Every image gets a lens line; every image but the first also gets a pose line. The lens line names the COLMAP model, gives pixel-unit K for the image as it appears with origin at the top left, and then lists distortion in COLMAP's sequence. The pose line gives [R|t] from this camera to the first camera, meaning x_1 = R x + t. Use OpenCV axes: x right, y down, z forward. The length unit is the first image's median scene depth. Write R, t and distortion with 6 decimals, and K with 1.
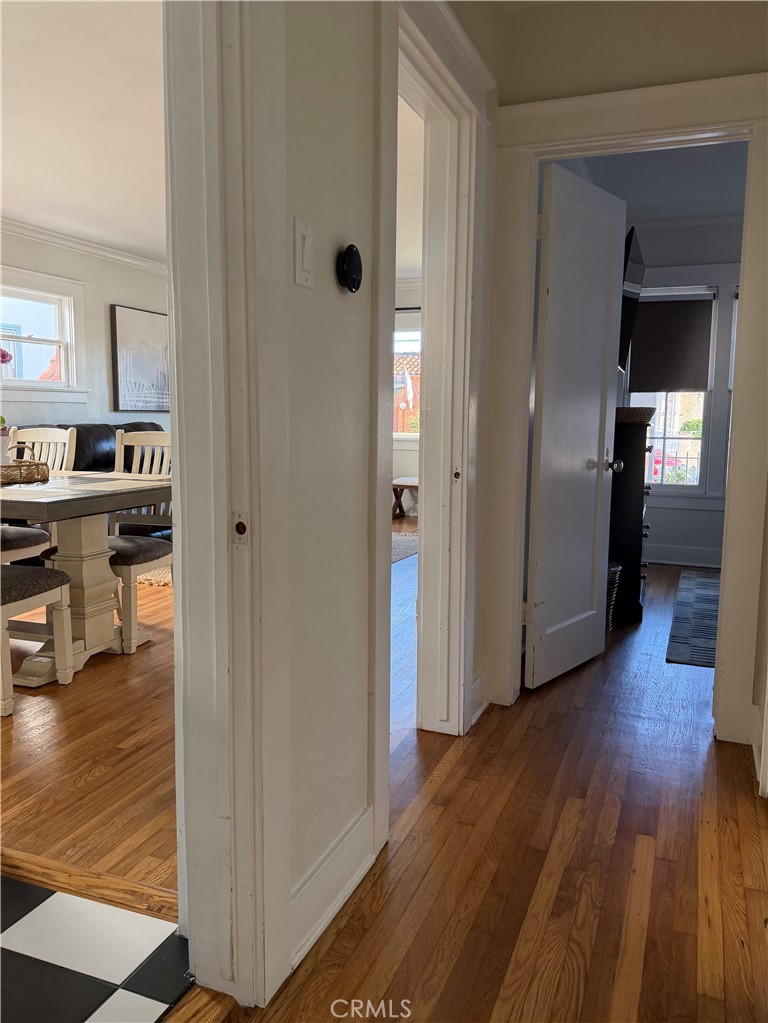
lens RADIAL K [[805.2, 0, 386.6], [0, 805.2, 504.3], [0, 0, 1]] dist [0.000890, -0.012525]
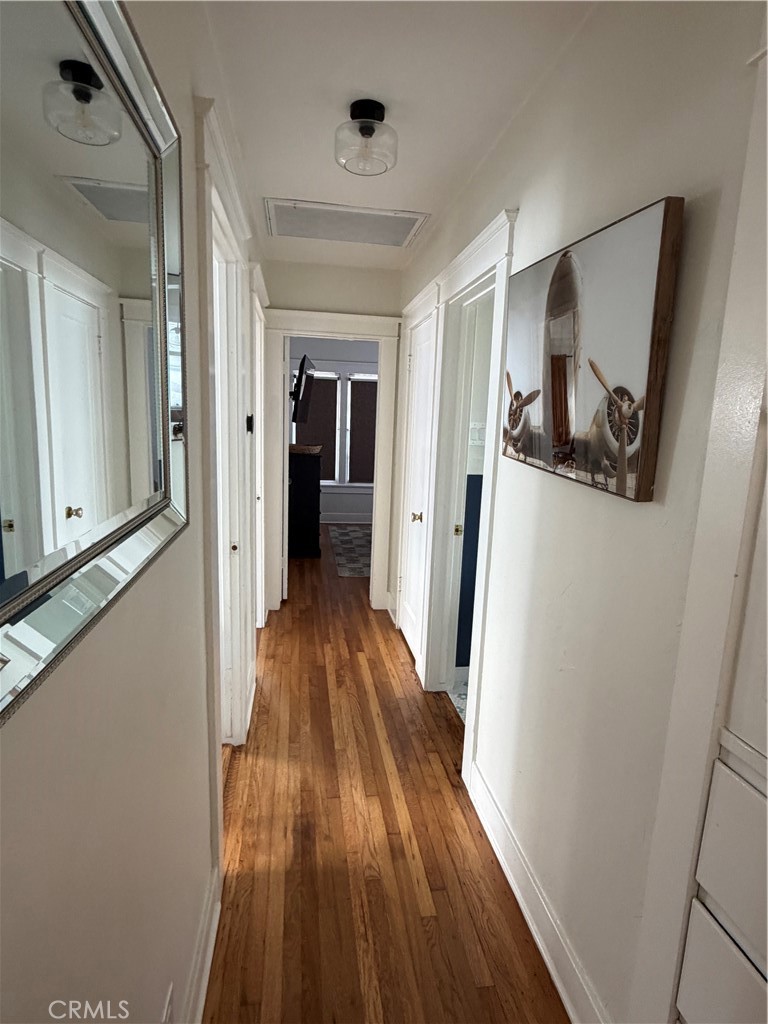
lens RADIAL K [[542.1, 0, 384.6], [0, 542.1, 513.8], [0, 0, 1]] dist [-0.001170, -0.000110]
pose [[0.864712, -0.066230, 0.497883, -0.426394], [0.030074, 0.996317, 0.080302, -0.135157], [-0.501368, -0.054465, 0.863518, -0.437811]]
